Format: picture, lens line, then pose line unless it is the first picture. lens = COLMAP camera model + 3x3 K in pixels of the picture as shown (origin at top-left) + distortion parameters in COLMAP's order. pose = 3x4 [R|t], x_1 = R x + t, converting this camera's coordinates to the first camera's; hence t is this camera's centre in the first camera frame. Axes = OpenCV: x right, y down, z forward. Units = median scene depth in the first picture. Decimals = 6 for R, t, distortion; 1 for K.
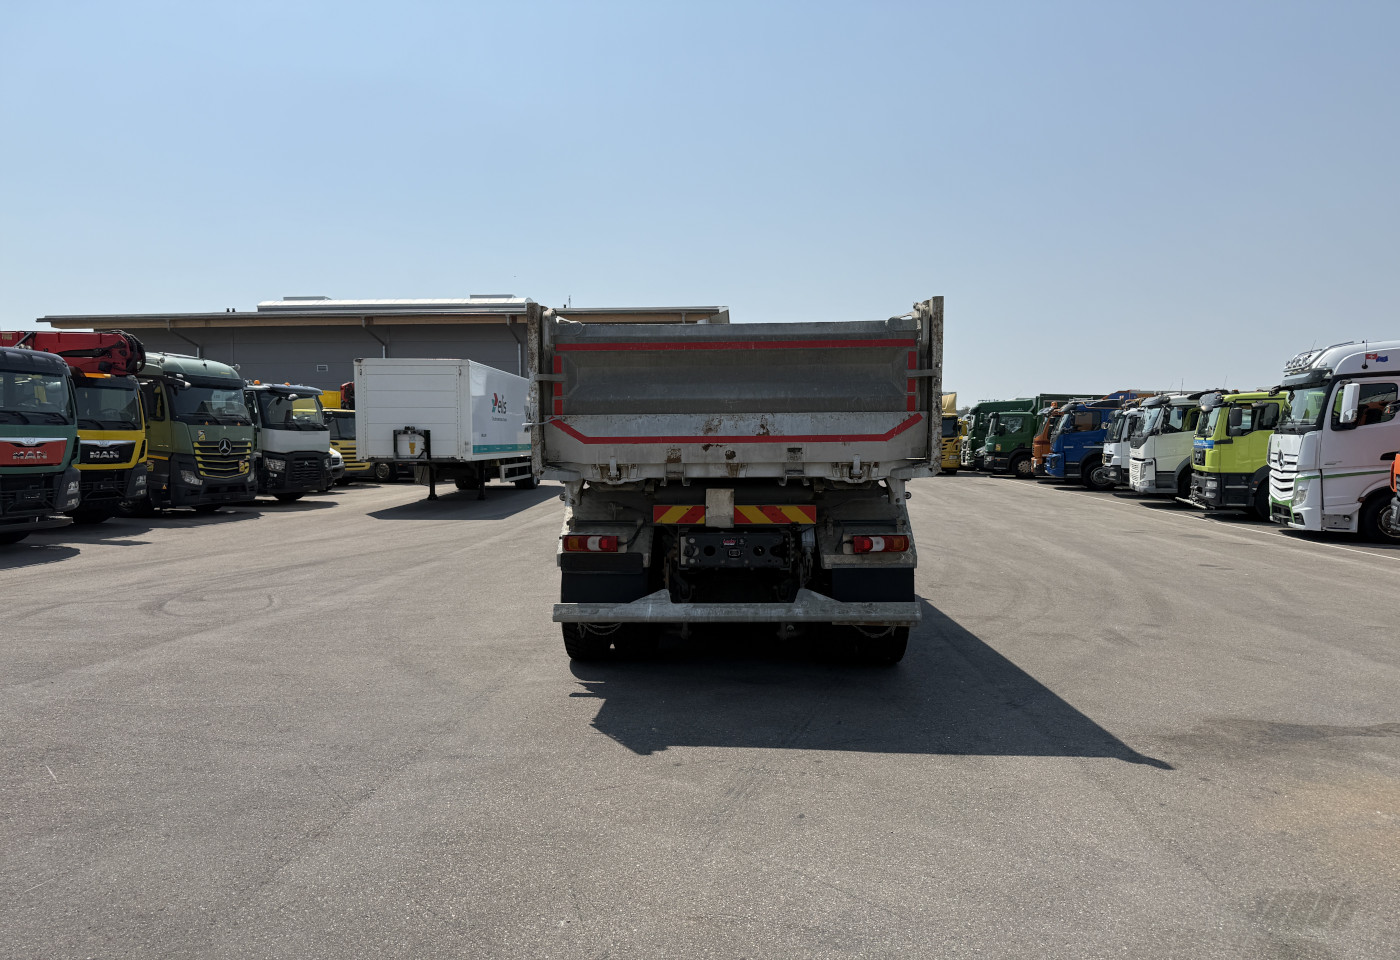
lens RADIAL K [[981.3, 0, 690.4], [0, 981.3, 472.8], [0, 0, 1]] dist [0.025778, -0.038425]
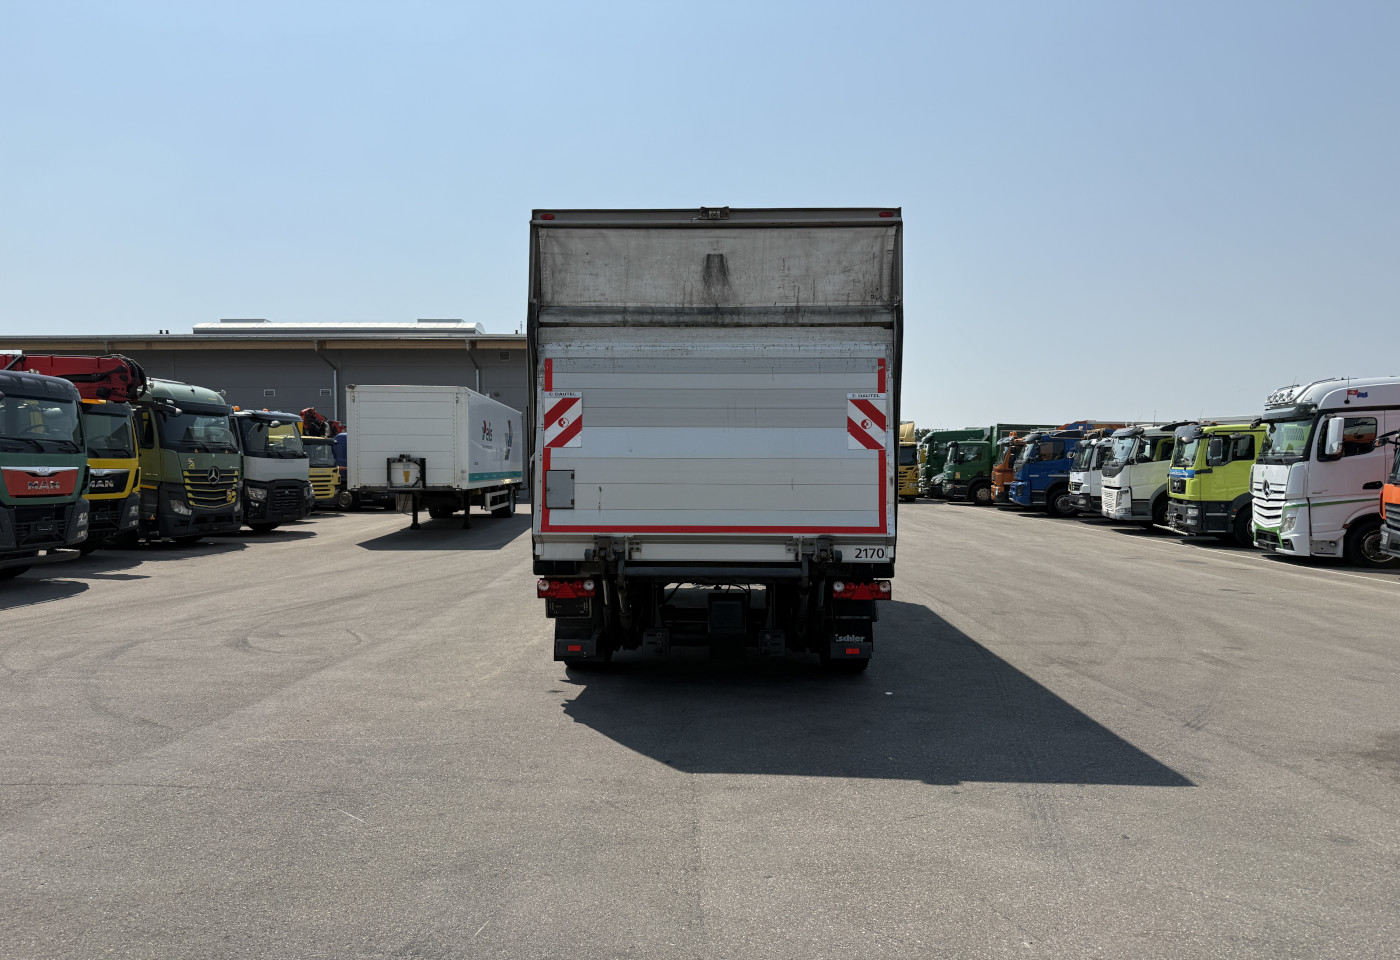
lens RADIAL K [[981.3, 0, 698.7], [0, 981.3, 486.1], [0, 0, 1]] dist [0.025778, -0.038425]
pose [[0.996457, -0.000246, 0.084103, -0.079499], [0.001375, 0.999910, -0.013378, -0.002356], [-0.084092, 0.013446, 0.996367, -0.002942]]
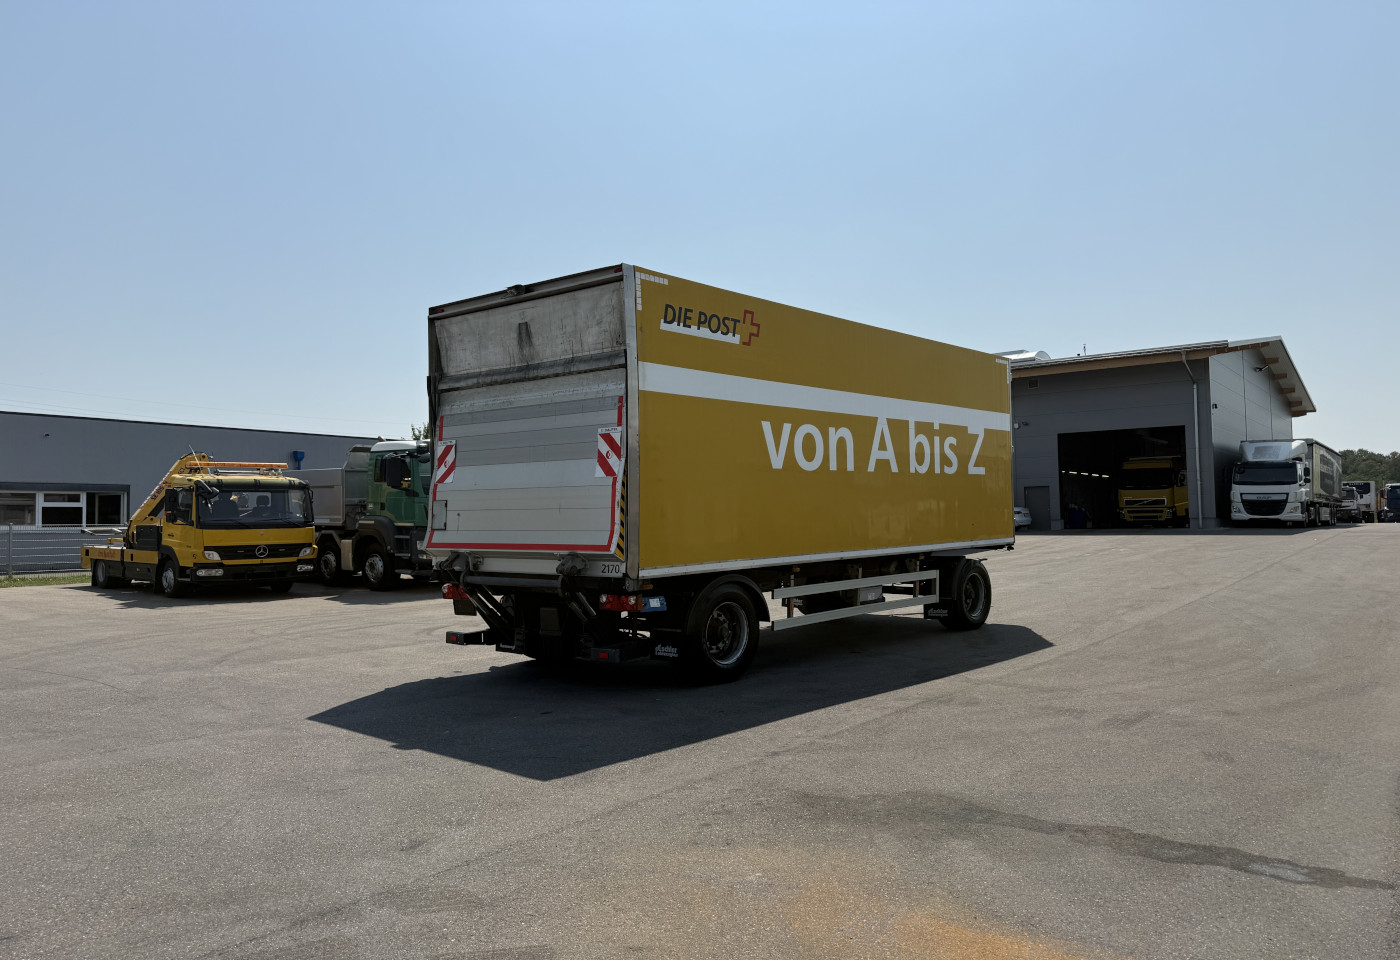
lens RADIAL K [[981.3, 0, 702.1], [0, 981.3, 471.2], [0, 0, 1]] dist [0.025778, -0.038425]
pose [[0.842627, -0.034089, -0.537418, 0.211589], [0.000583, 0.998052, -0.062393, 0.001763], [0.538498, 0.052260, 0.841005, 0.023827]]
